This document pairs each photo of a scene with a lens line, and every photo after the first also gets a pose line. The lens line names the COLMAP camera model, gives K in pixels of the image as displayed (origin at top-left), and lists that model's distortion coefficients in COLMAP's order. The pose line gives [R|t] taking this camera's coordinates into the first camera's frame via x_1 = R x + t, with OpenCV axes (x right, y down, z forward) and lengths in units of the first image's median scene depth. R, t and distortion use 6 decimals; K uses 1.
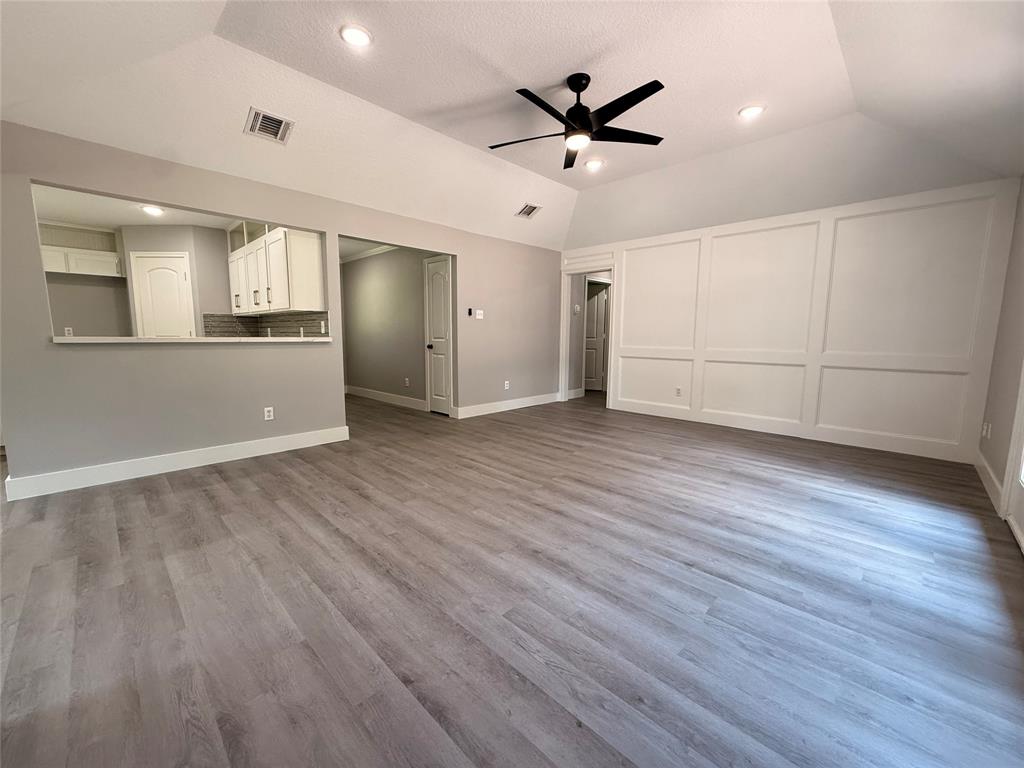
lens RADIAL K [[410.9, 0, 511.9], [0, 410.9, 380.8], [0, 0, 1]] dist [0.003294, -0.000307]
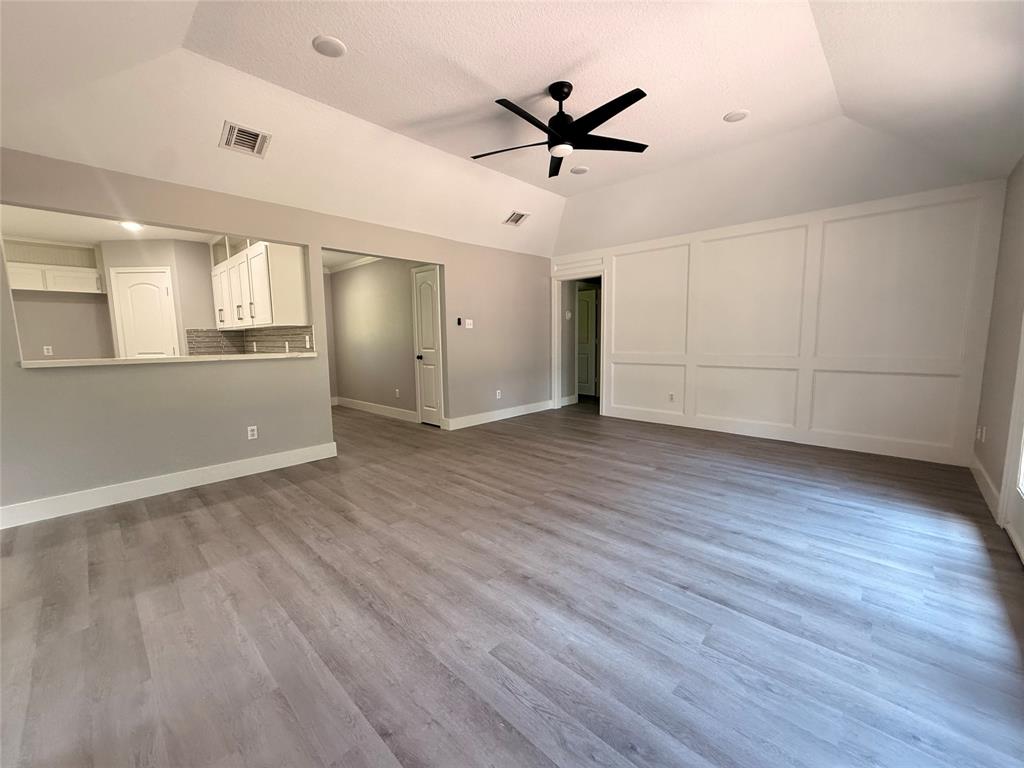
lens RADIAL K [[410.9, 0, 511.5], [0, 410.9, 381.6], [0, 0, 1]] dist [0.003294, -0.000307]
pose [[0.999704, -0.022010, 0.010323, 0.019982], [0.022073, 0.999738, -0.006064, -0.029339], [-0.010187, 0.006291, 0.999928, 0.025666]]
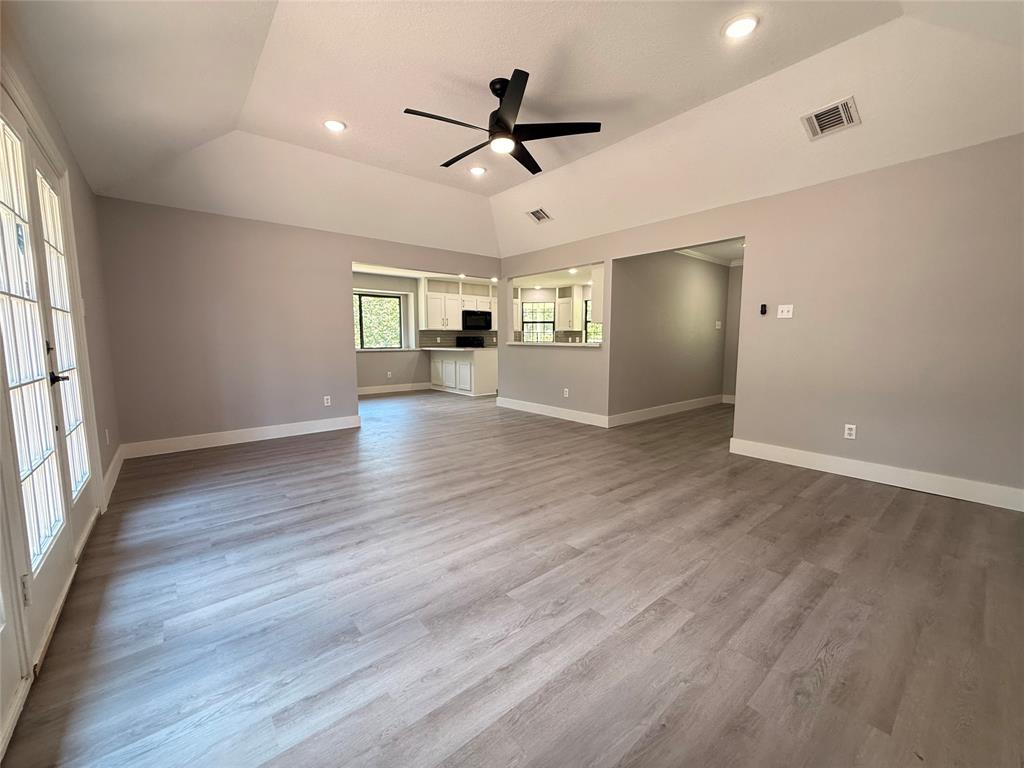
lens RADIAL K [[410.9, 0, 509.5], [0, 410.9, 387.1], [0, 0, 1]] dist [0.003294, -0.000307]
pose [[-0.105204, 0.109863, -0.988363, 1.284451], [-0.114944, 0.985874, 0.121821, -0.141347], [0.987785, 0.126422, -0.091090, 1.271841]]
